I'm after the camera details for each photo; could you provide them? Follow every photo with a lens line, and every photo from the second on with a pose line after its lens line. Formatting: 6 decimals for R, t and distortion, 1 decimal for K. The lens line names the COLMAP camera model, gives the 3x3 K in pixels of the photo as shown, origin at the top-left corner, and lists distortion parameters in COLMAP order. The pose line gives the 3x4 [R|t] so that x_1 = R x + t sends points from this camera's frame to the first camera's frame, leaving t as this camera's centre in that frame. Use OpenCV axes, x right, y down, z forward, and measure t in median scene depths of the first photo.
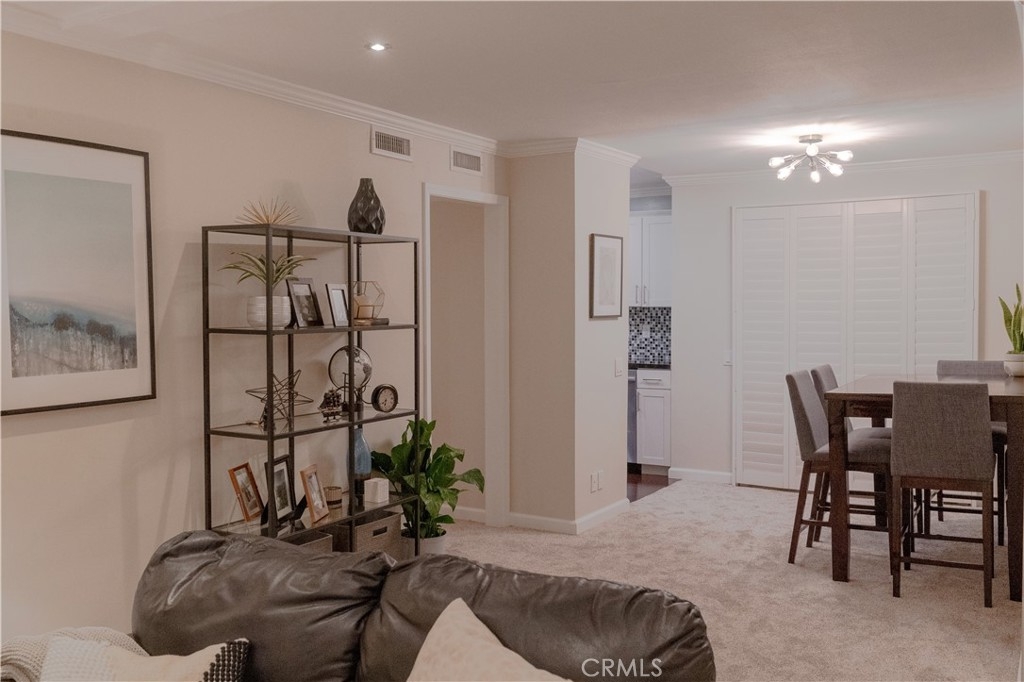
lens RADIAL K [[930.5, 0, 512.0], [0, 930.5, 341.0], [0, 0, 1]] dist [0.003087, -0.007701]
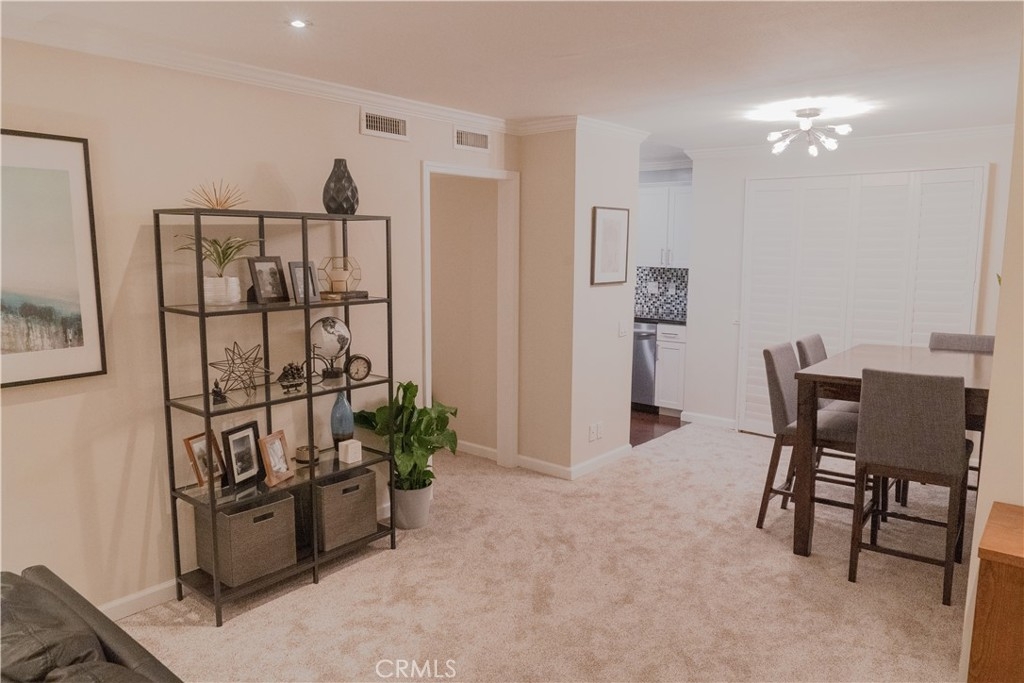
lens RADIAL K [[702.0, 0, 512.0], [0, 702.0, 341.5], [0, 0, 1]] dist [-0.018589, 0.001367]
pose [[0.988130, 0.029937, -0.150677, 0.147200], [-0.015718, 0.995383, 0.094689, -0.043750], [0.152816, -0.091197, 0.984038, 0.215449]]
